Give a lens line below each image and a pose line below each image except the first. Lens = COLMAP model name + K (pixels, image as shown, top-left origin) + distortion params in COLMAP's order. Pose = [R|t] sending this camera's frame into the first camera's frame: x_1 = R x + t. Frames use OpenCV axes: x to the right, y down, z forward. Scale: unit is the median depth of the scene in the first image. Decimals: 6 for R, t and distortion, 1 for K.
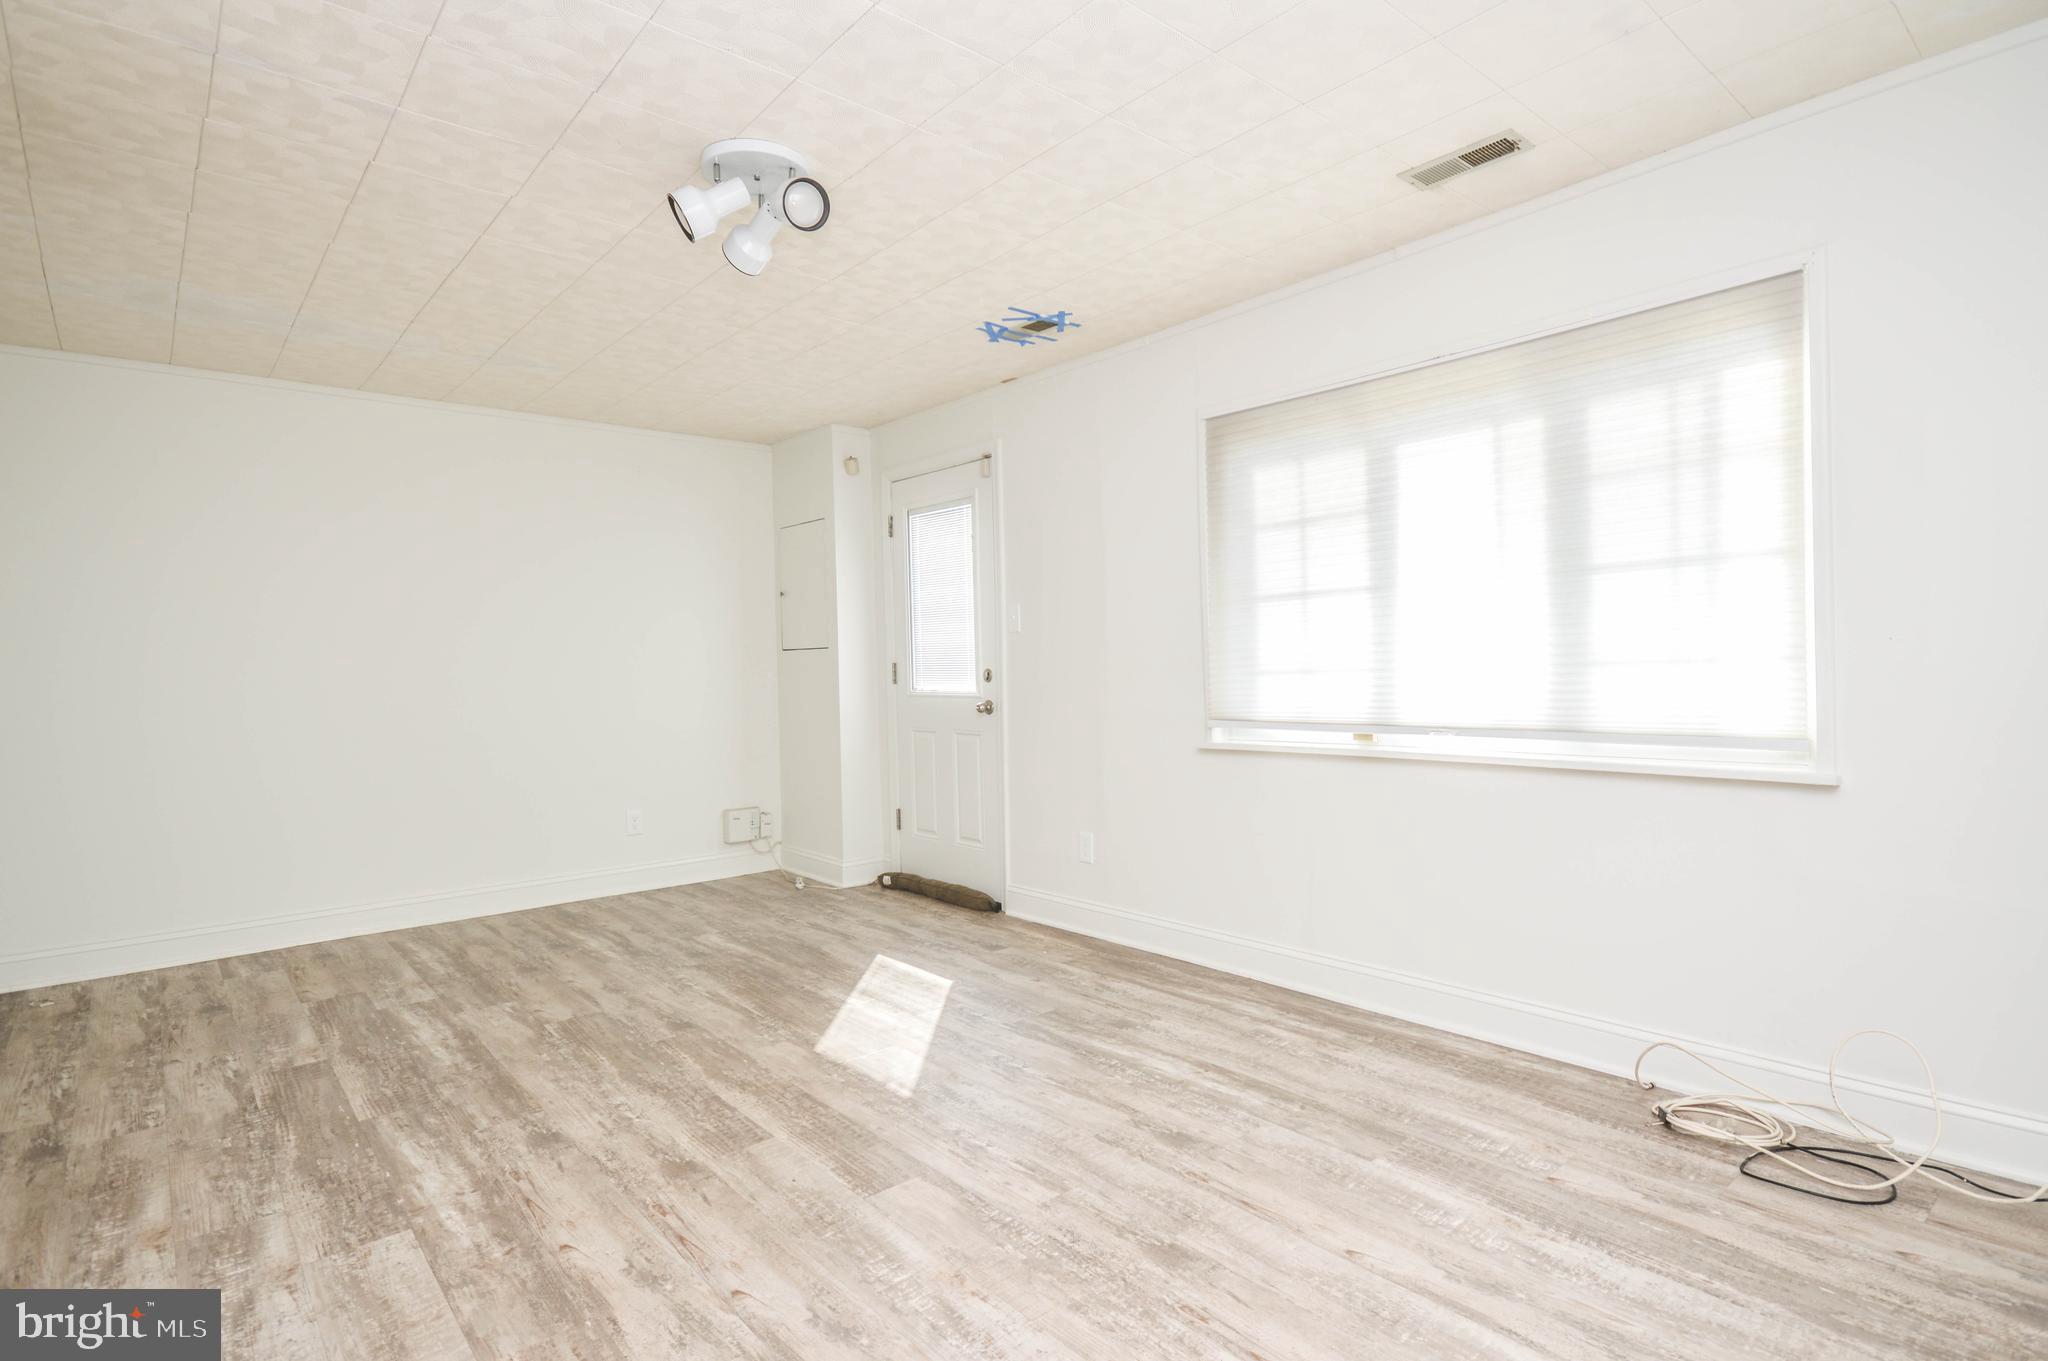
lens RADIAL K [[1003.5, 0, 1021.1], [0, 1003.5, 670.6], [0, 0, 1]] dist [0.012271, -0.002232]
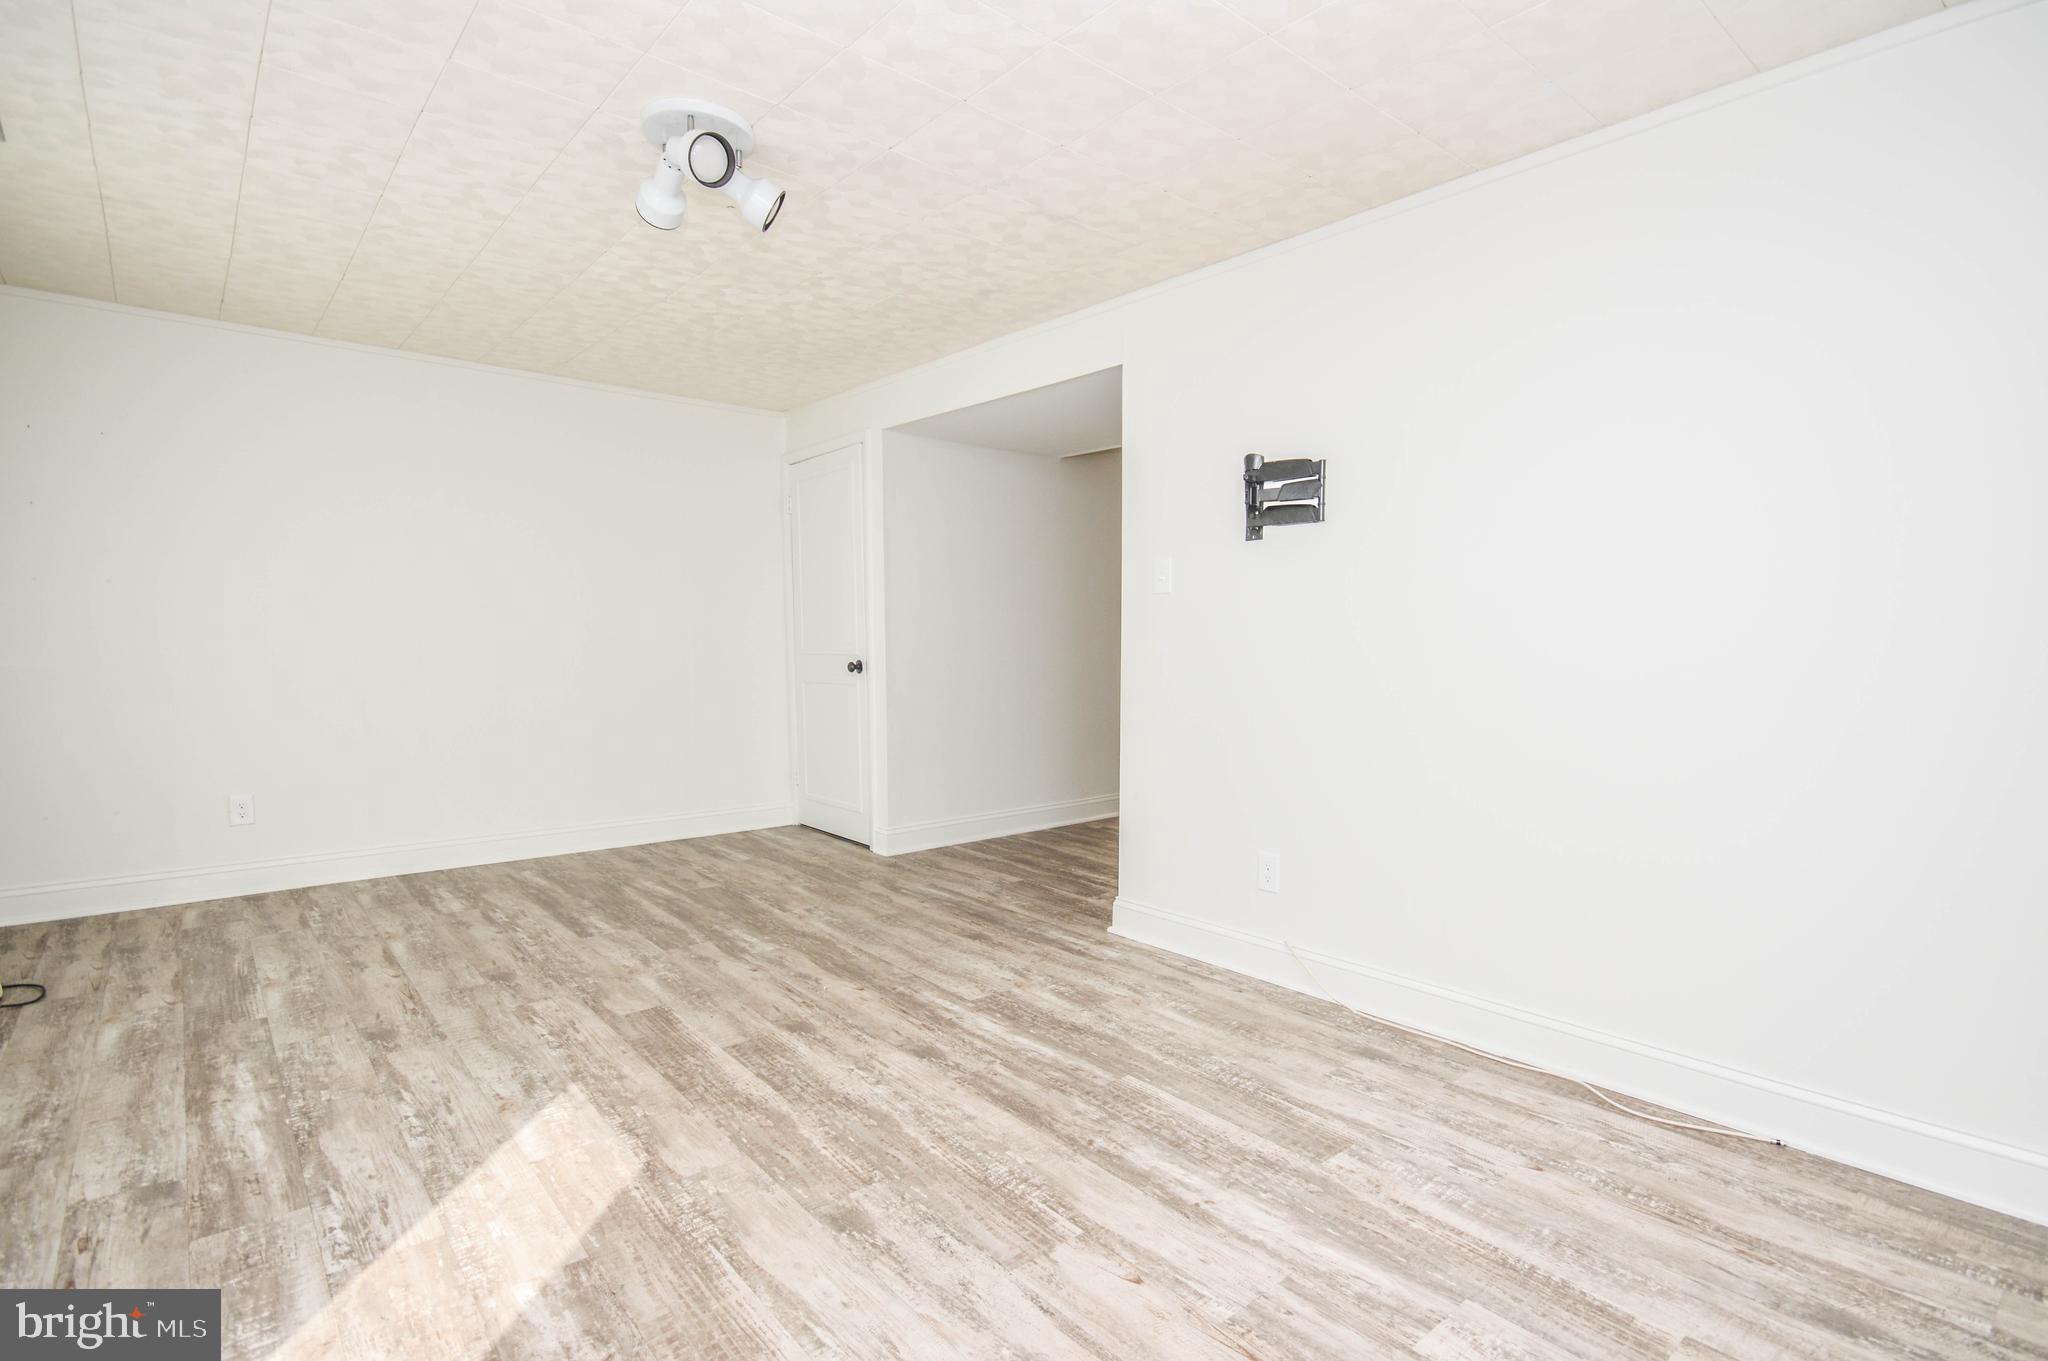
lens RADIAL K [[1017.4, 0, 1042.5], [0, 1017.4, 678.3], [0, 0, 1]] dist [0.004894, 0.002287]
pose [[-0.999898, 0.014263, -0.000384, -0.568262], [0.014225, 0.998625, 0.050446, -0.002200], [0.001103, 0.050435, -0.998727, 1.974049]]
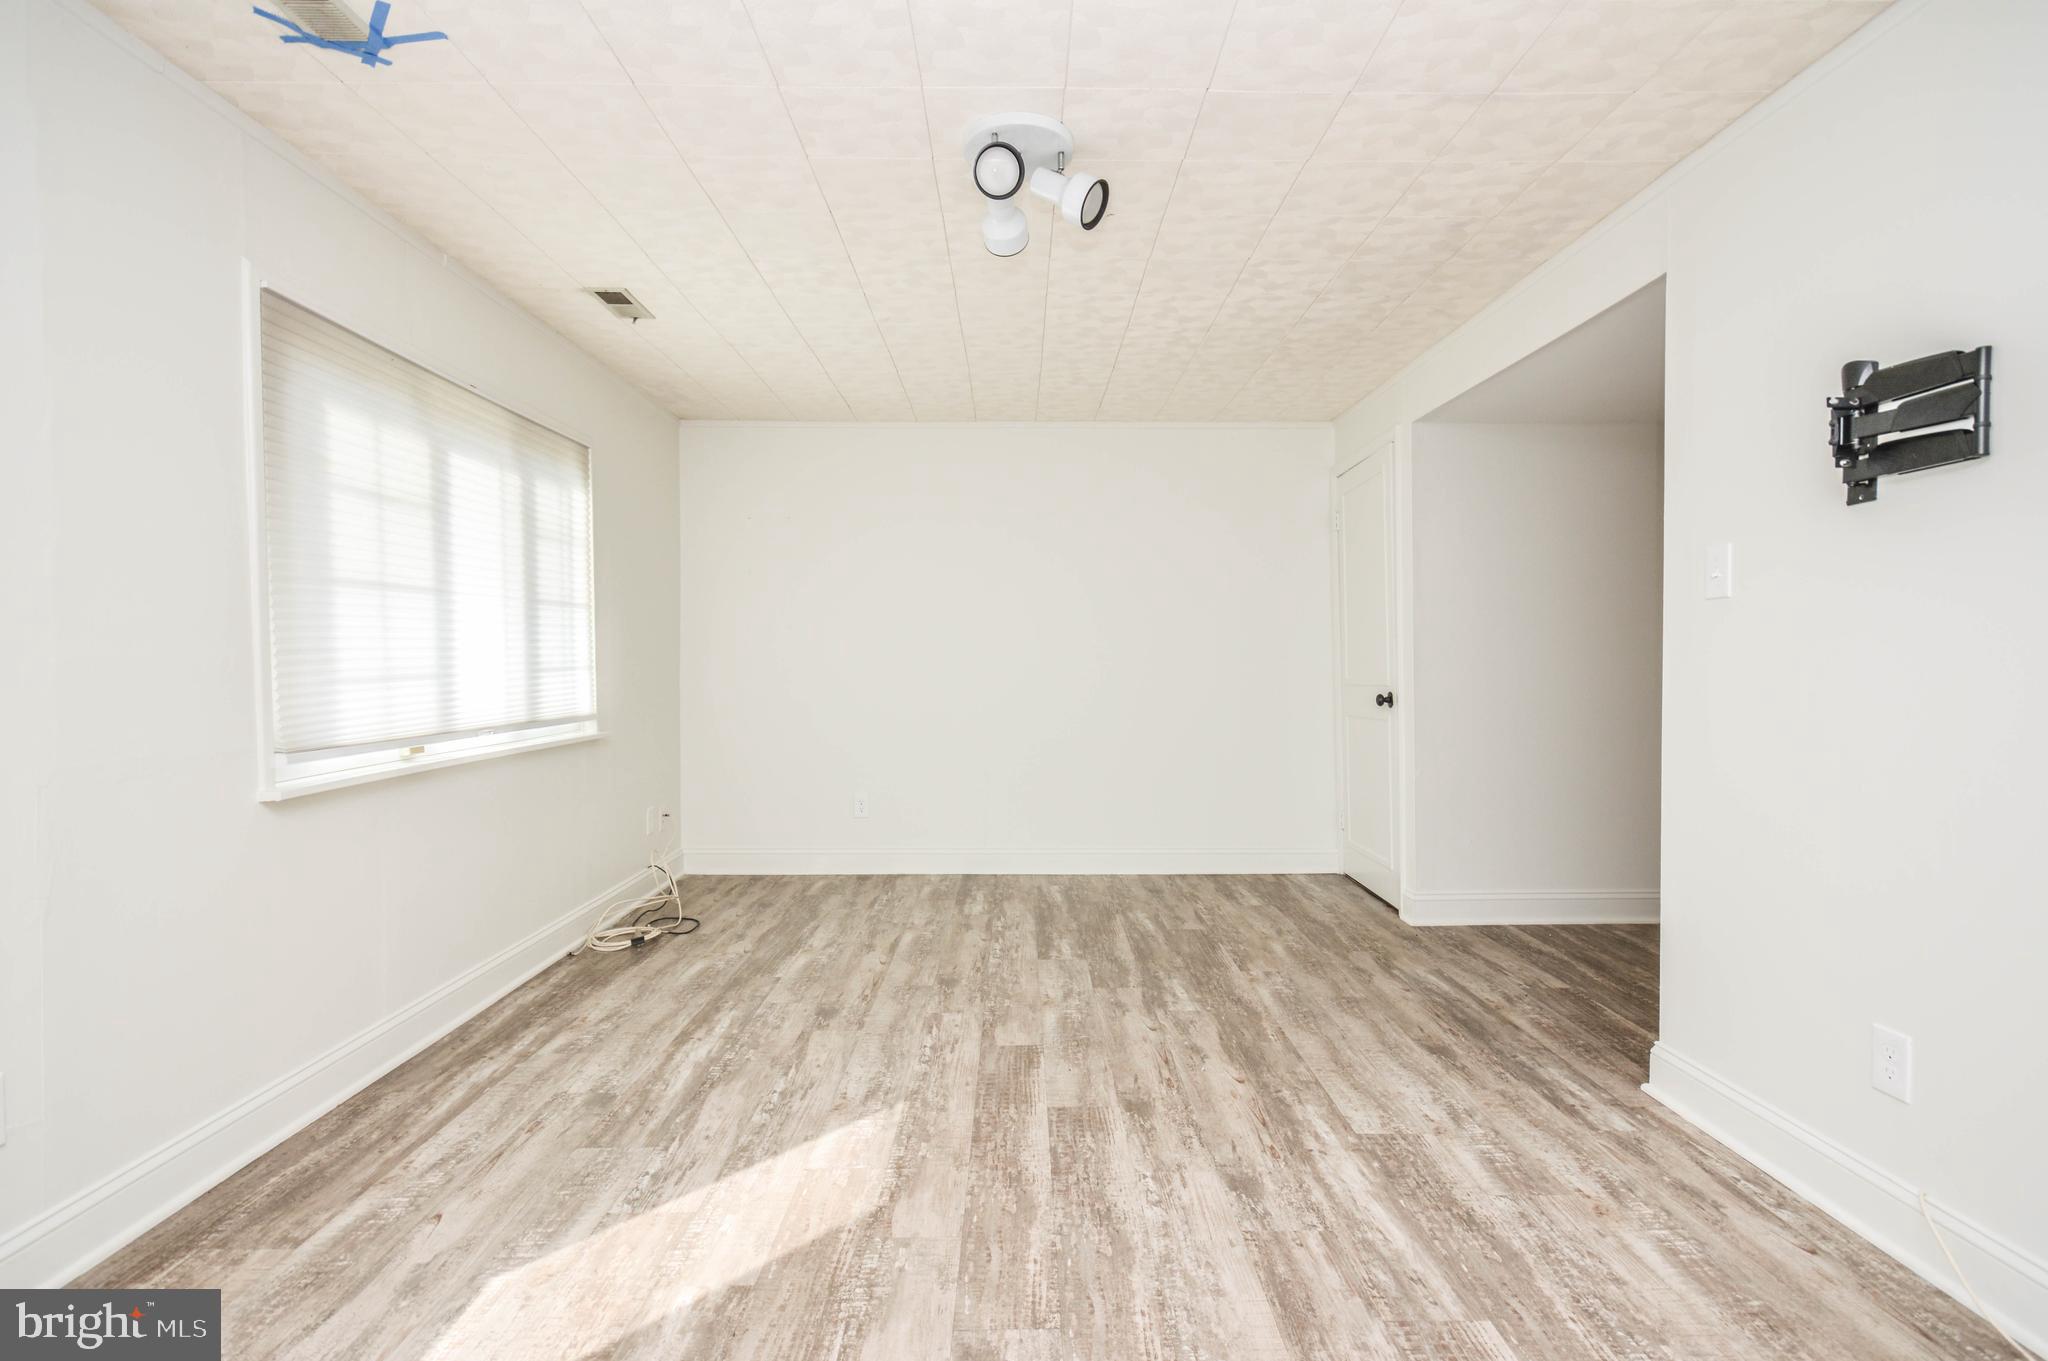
lens RADIAL K [[1017.4, 0, 1015.4], [0, 1017.4, 668.8], [0, 0, 1]] dist [0.004894, 0.002287]
pose [[-0.756894, 0.017242, 0.653310, -0.858680], [0.021937, 0.999759, -0.000971, 0.006012], [-0.653169, 0.013597, -0.757090, 1.696269]]
